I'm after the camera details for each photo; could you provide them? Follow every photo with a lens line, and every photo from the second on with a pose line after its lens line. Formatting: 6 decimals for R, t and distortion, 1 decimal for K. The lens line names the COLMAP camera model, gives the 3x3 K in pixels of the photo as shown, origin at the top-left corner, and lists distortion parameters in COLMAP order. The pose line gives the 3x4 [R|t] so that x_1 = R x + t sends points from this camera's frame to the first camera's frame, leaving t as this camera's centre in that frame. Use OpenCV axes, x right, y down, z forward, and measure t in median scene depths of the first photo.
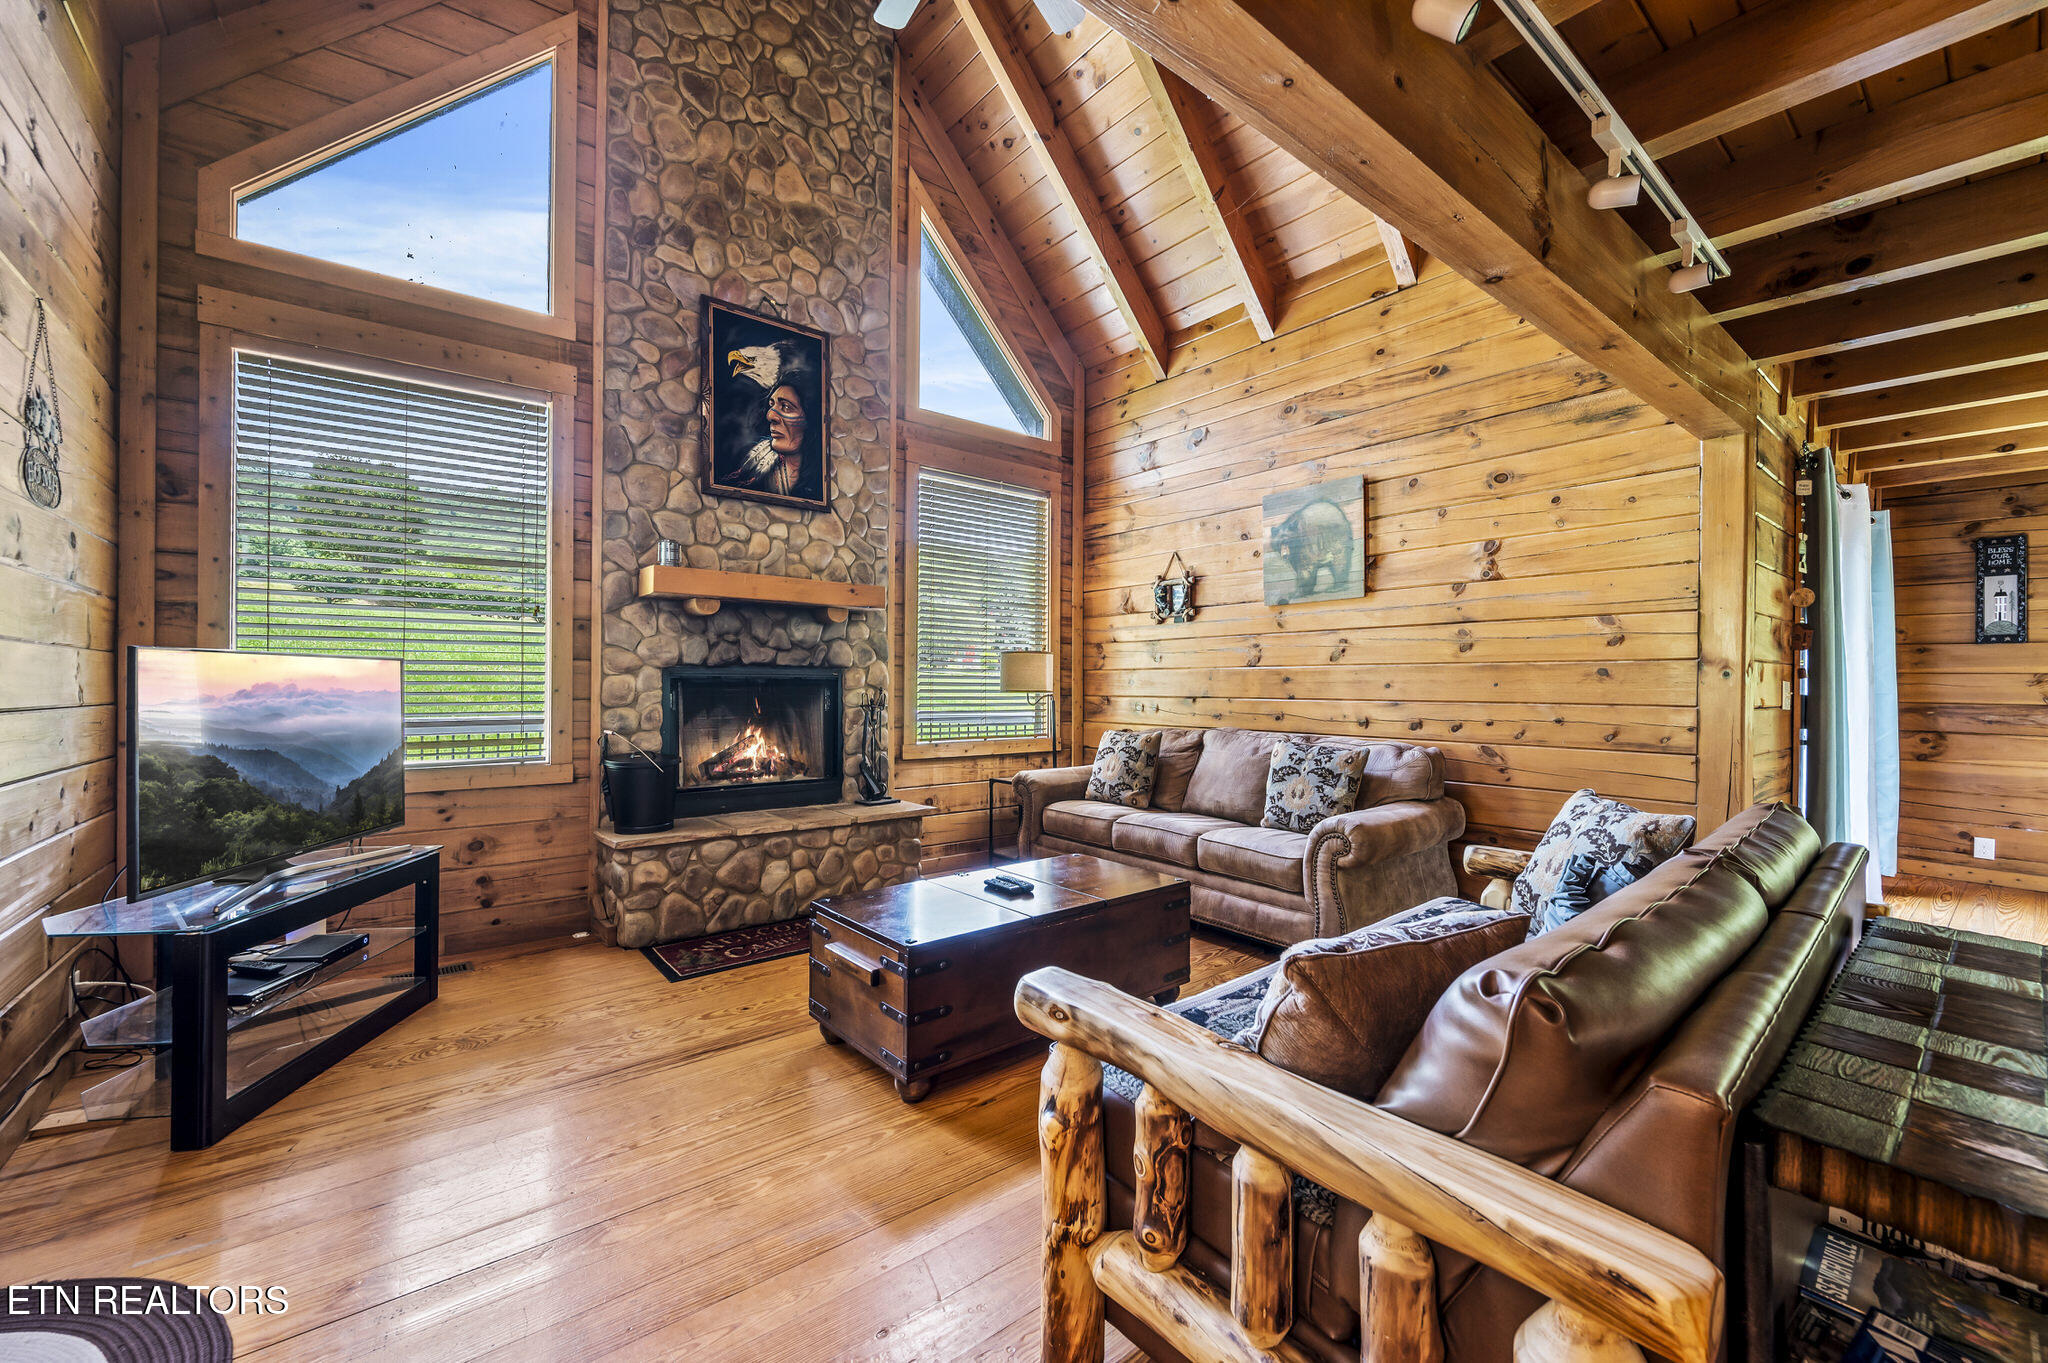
lens RADIAL K [[817.1, 0, 1037.9], [0, 817.1, 681.0], [0, 0, 1]] dist [-0.001105, 0.000257]
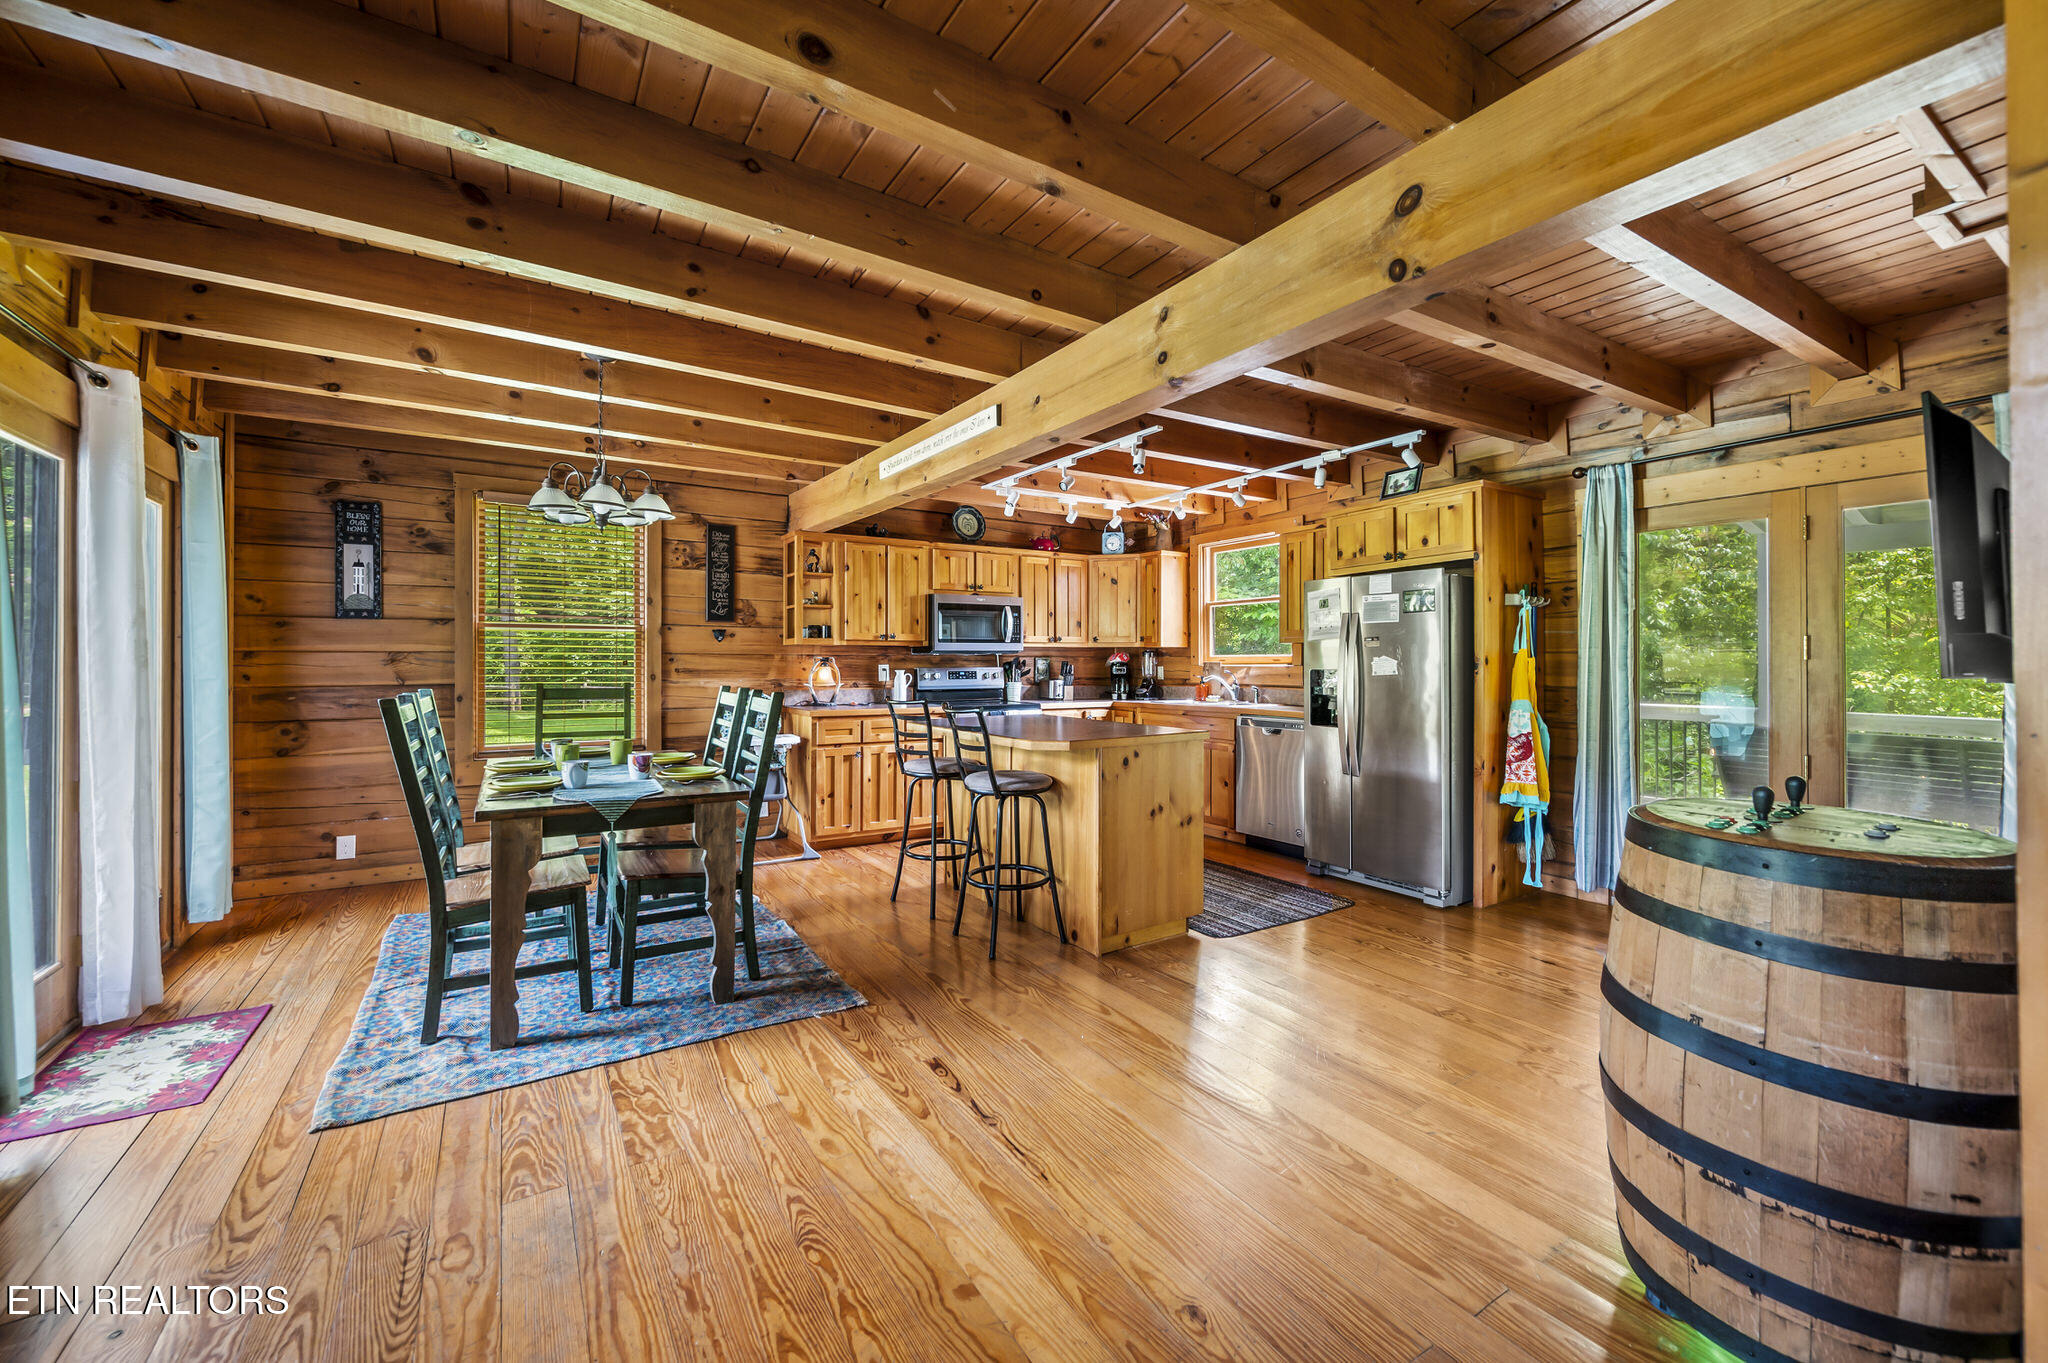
lens RADIAL K [[817.1, 0, 1037.8], [0, 817.1, 659.3], [0, 0, 1]] dist [-0.001105, 0.000257]
pose [[0.101167, -0.005945, 0.994852, 0.402518], [0.005180, 0.999972, 0.005449, -0.002415], [-0.994856, 0.004602, 0.101195, 0.179557]]
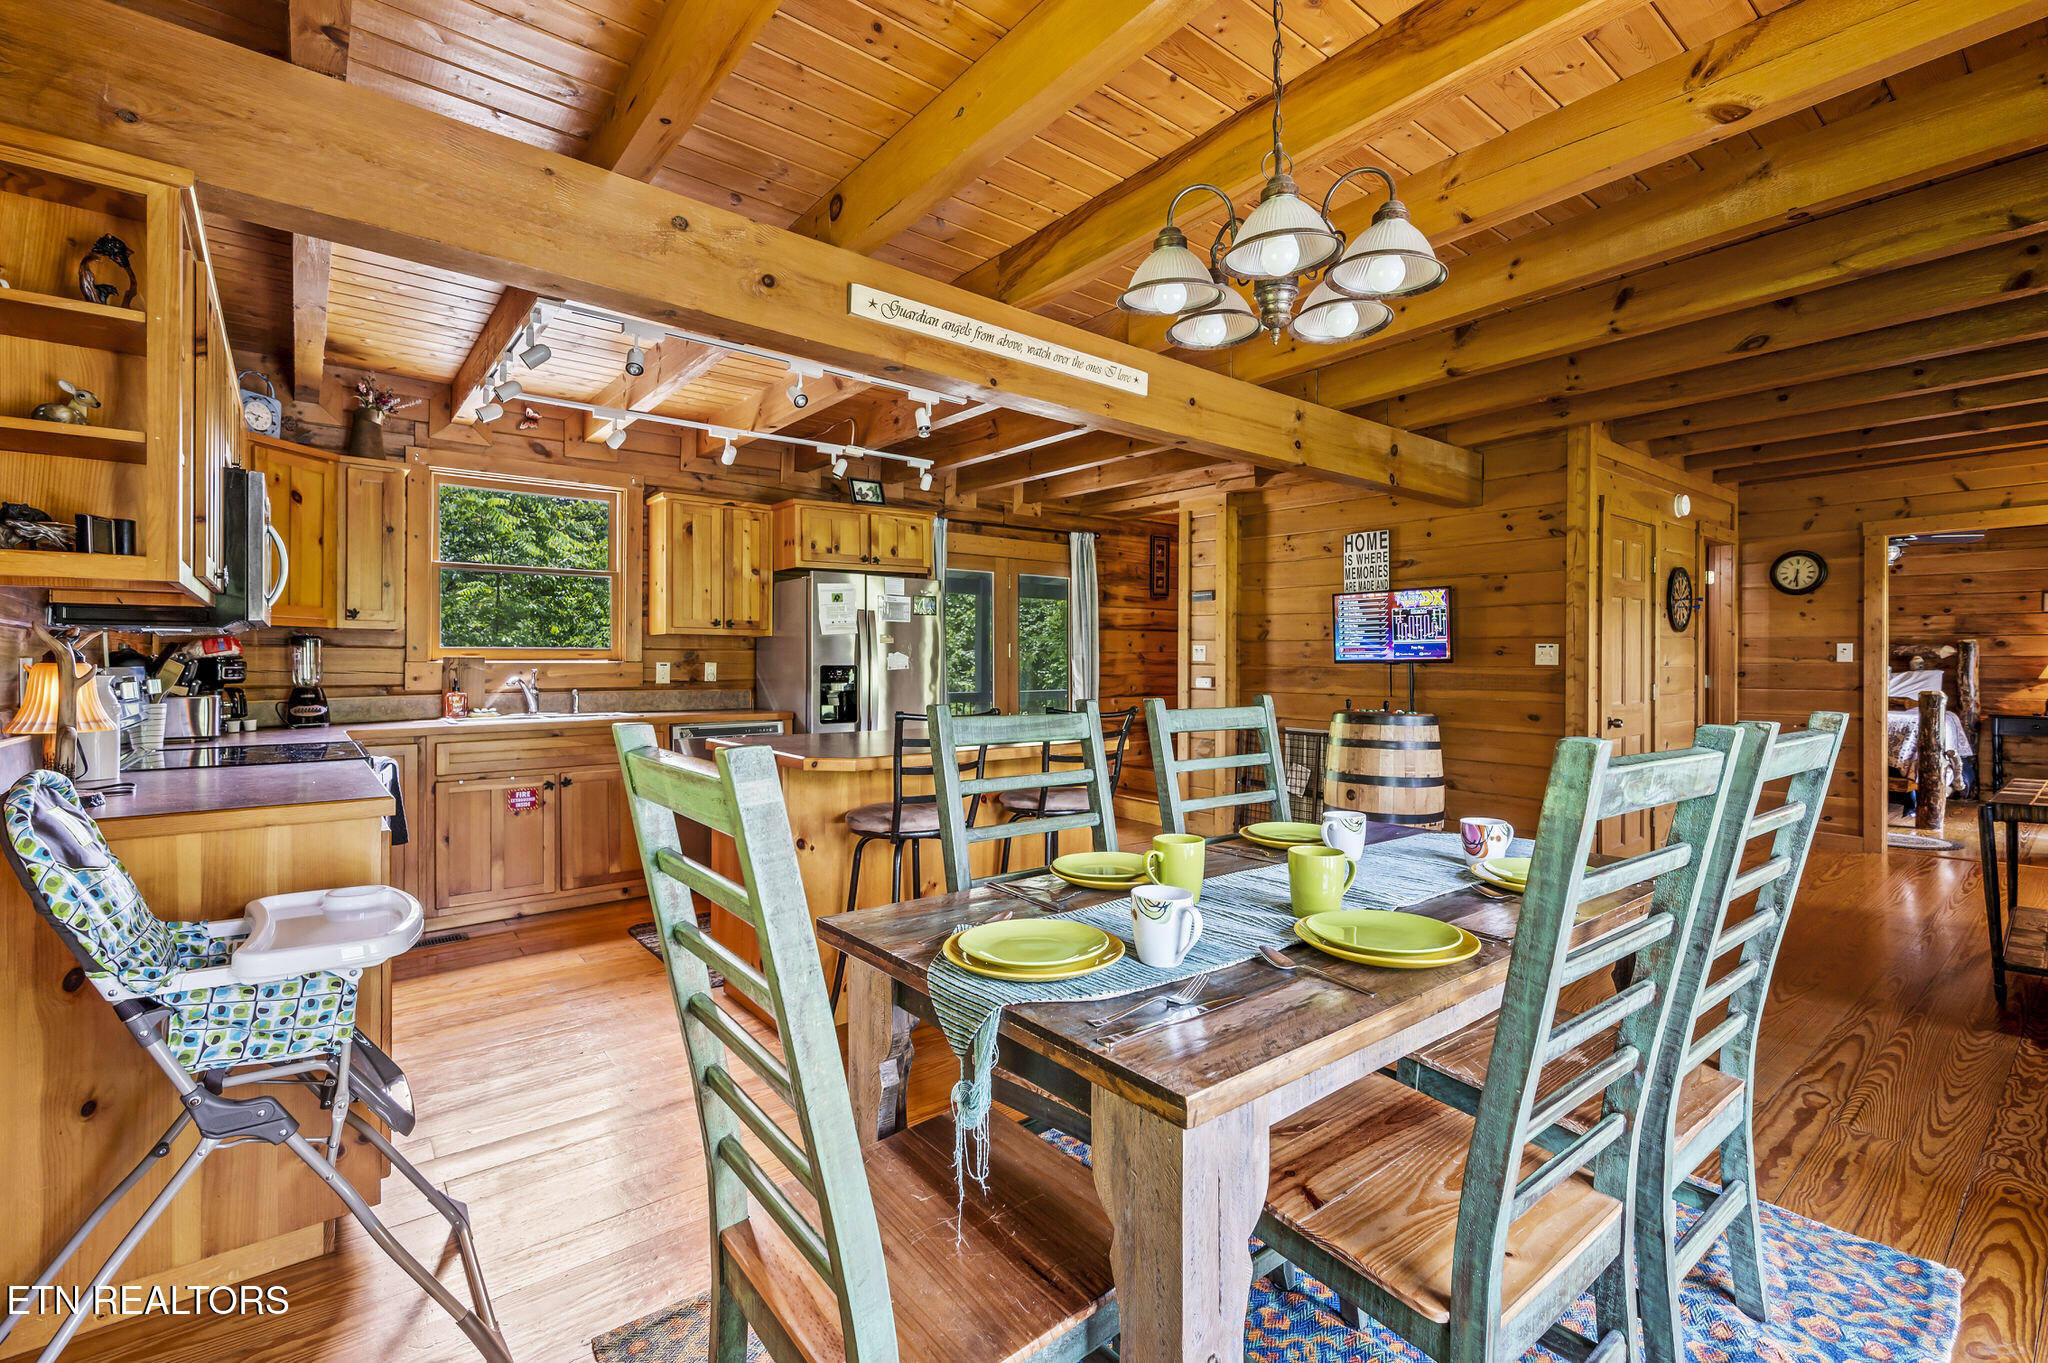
lens RADIAL K [[906.9, 0, 1028.2], [0, 906.9, 664.5], [0, 0, 1]] dist [0.002207, -0.000413]
pose [[-0.999930, -0.011714, -0.001656, 1.269465], [-0.011726, 0.999906, 0.007128, 0.006390], [0.001572, 0.007147, -0.999973, 1.075891]]
